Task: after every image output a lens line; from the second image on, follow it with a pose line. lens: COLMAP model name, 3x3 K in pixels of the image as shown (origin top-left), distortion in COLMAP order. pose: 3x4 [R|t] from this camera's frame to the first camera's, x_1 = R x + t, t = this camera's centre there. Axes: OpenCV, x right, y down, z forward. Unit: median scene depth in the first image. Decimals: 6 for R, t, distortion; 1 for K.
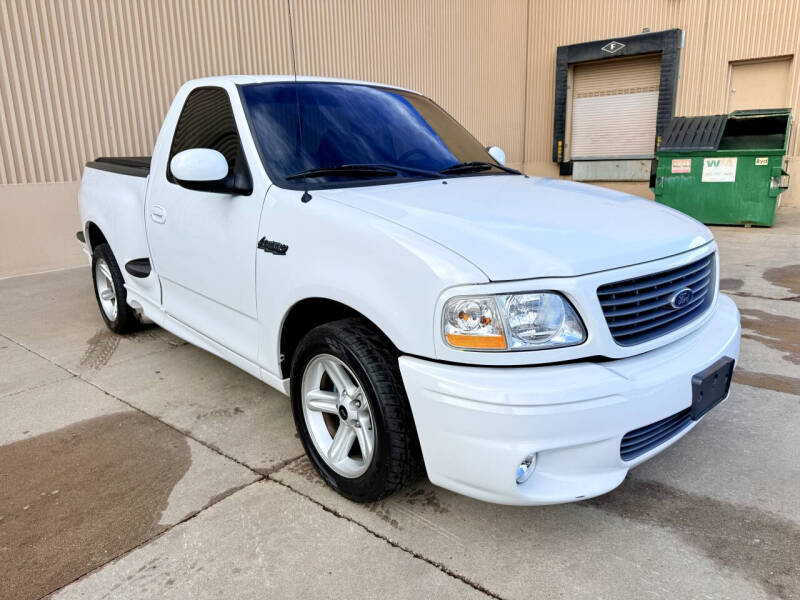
lens RADIAL K [[569.1, 0, 404.3], [0, 569.1, 302.3], [0, 0, 1]] dist [0.027348, -0.027262]
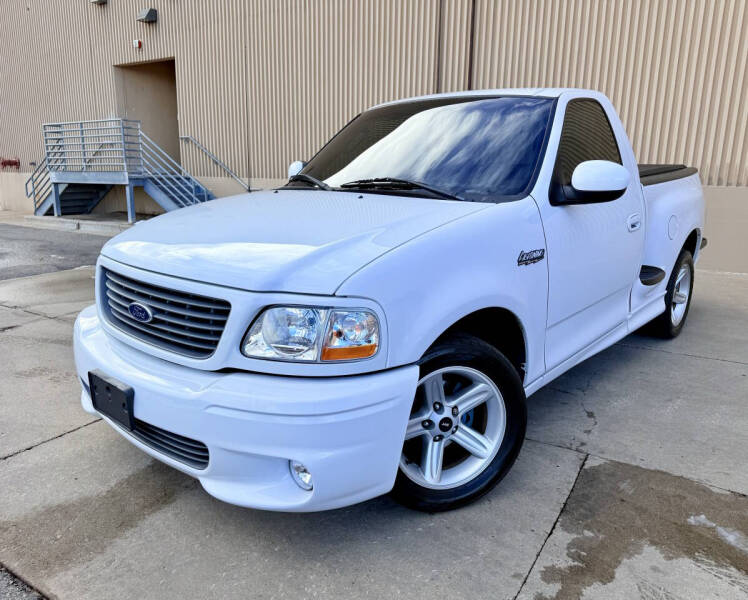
lens RADIAL K [[566.7, 0, 352.1], [0, 566.7, 298.4], [0, 0, 1]] dist [0.001517, -0.004543]
pose [[0.091267, 0.247807, -0.964501, 1.244282], [-0.254777, 0.942119, 0.217947, -0.292570], [0.962683, 0.225841, 0.149120, 1.003454]]
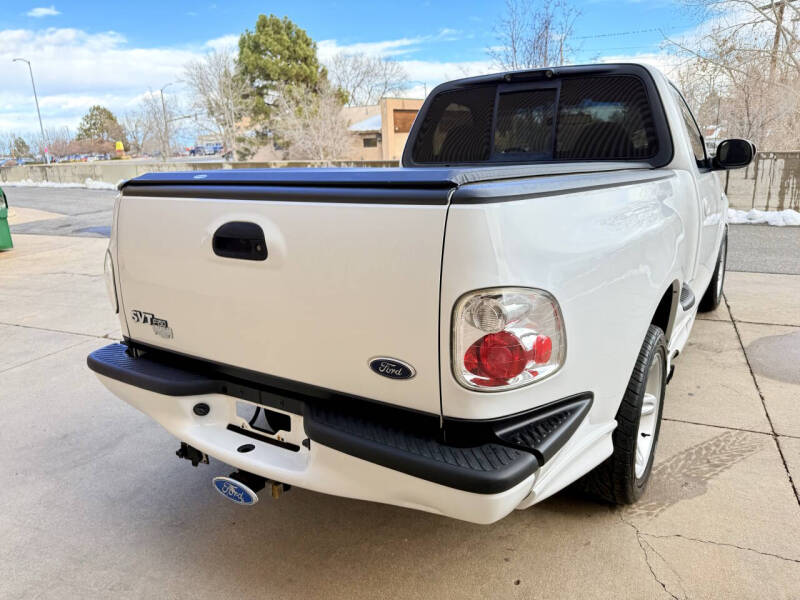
lens RADIAL K [[574.4, 0, 403.3], [0, 574.4, 300.9], [0, 0, 1]] dist [-0.007450, 0.011152]
pose [[-0.263249, -0.230900, 0.936689, -1.585055], [0.274653, 0.912819, 0.302204, -0.560553], [-0.924806, 0.336819, -0.176881, 2.180506]]
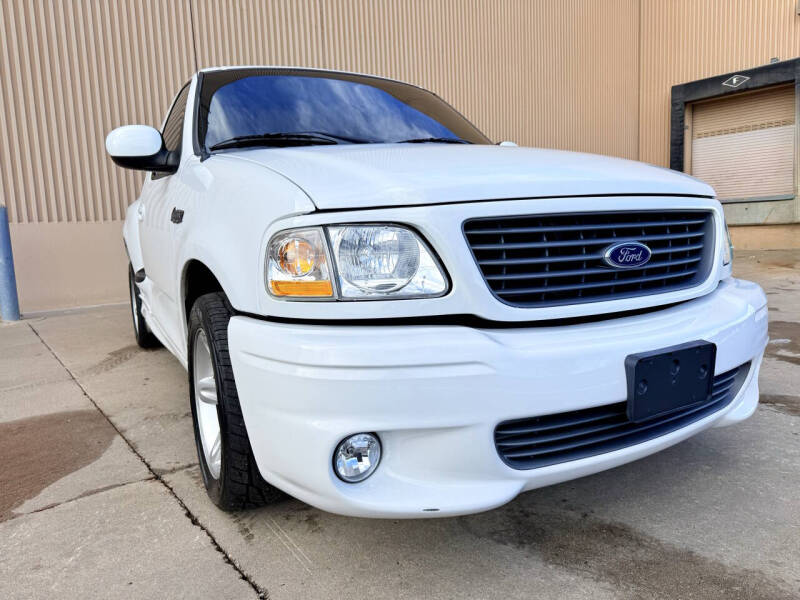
lens RADIAL K [[569.1, 0, 404.3], [0, 569.1, 302.3], [0, 0, 1]] dist [0.027348, -0.027262]
pose [[0.974401, 0.011694, -0.224514, 0.308858], [-0.036633, 0.993559, -0.107236, 0.116373], [0.221814, 0.112715, 0.968552, 0.200271]]
